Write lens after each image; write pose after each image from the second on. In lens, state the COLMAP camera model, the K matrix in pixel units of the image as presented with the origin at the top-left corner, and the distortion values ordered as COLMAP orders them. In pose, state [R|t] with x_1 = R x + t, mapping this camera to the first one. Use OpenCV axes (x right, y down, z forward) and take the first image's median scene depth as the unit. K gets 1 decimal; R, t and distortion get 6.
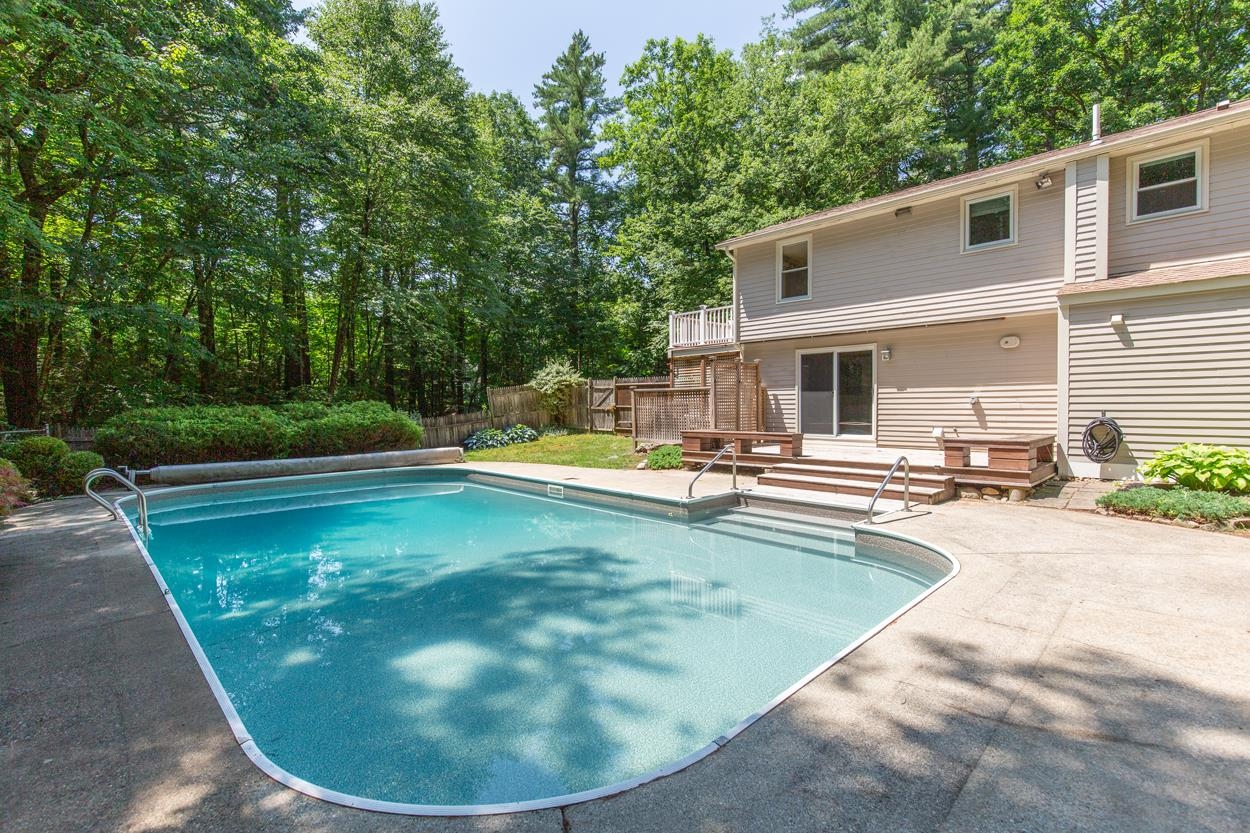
lens RADIAL K [[573.5, 0, 634.4], [0, 573.5, 411.3], [0, 0, 1]] dist [0.004494, 0.000524]
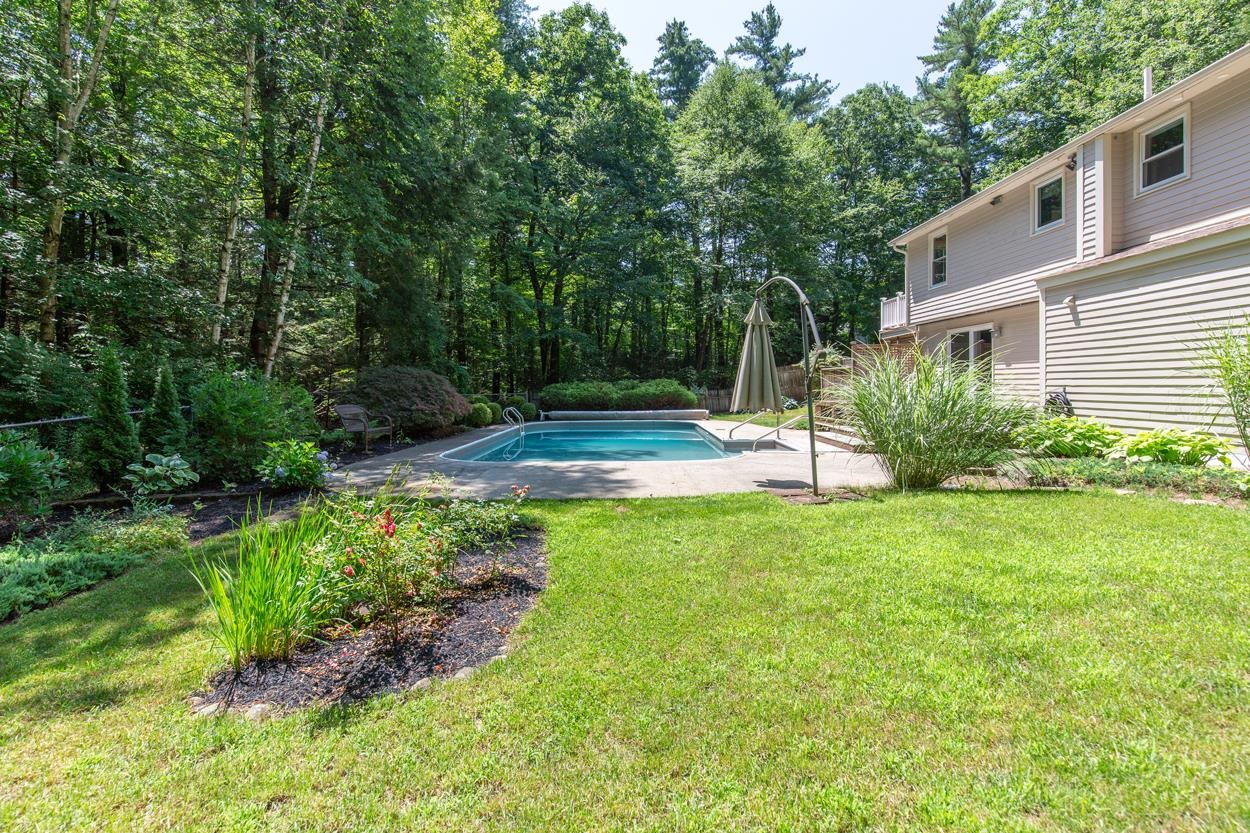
lens RADIAL K [[573.5, 0, 619.9], [0, 573.5, 387.2], [0, 0, 1]] dist [0.004494, 0.000524]
pose [[0.700287, 0.004549, -0.713847, 0.839196], [-0.003890, 0.999989, 0.002556, 0.001946], [0.713850, 0.000987, 0.700297, -0.288052]]
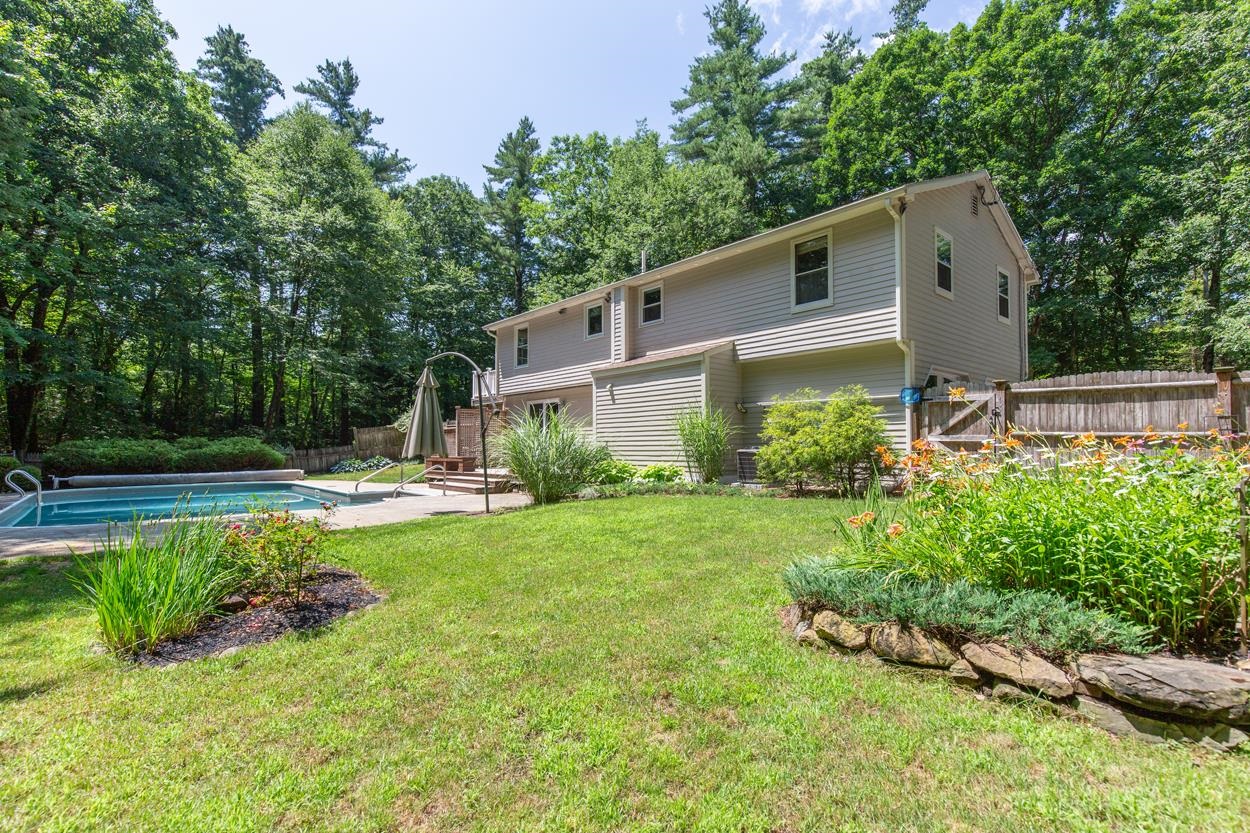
lens RADIAL K [[573.5, 0, 627.3], [0, 573.5, 433.2], [0, 0, 1]] dist [0.004494, 0.000524]
pose [[0.998912, 0.000982, -0.046627, 0.798449], [-0.002565, 0.999422, -0.033909, 0.026513], [0.046567, 0.033992, 0.998337, -0.546690]]
